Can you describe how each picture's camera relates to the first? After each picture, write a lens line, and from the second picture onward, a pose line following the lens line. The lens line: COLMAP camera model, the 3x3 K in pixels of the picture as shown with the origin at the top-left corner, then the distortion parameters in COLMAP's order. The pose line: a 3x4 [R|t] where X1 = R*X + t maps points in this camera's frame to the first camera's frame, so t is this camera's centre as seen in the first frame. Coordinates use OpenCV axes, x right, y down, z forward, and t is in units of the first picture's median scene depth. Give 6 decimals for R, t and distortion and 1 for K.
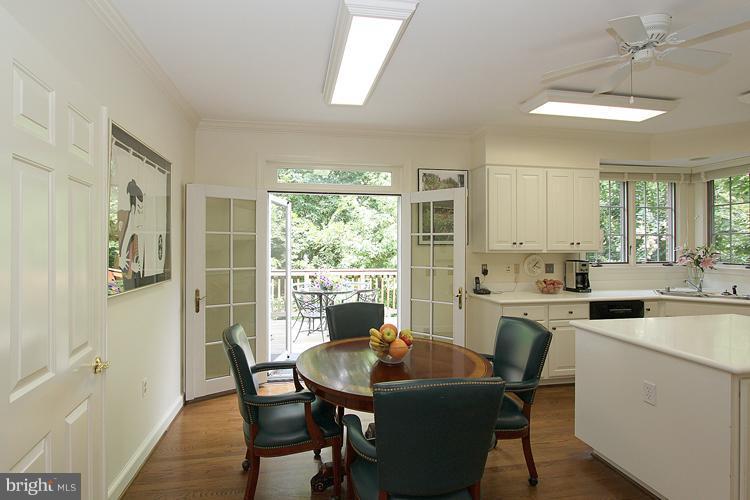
lens RADIAL K [[359.2, 0, 369.7], [0, 359.2, 250.1], [0, 0, 1]] dist [0.000122, 0.000755]
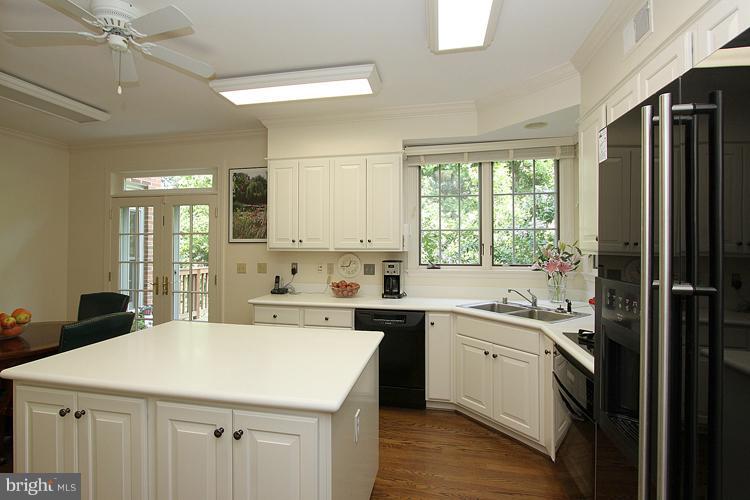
lens RADIAL K [[359.2, 0, 372.1], [0, 359.2, 247.6], [0, 0, 1]] dist [0.000122, 0.000755]
pose [[0.925419, 0.002728, -0.378935, 0.892427], [-0.006086, 0.999952, -0.007665, 0.004451], [0.378896, 0.009399, 0.925392, 0.198379]]
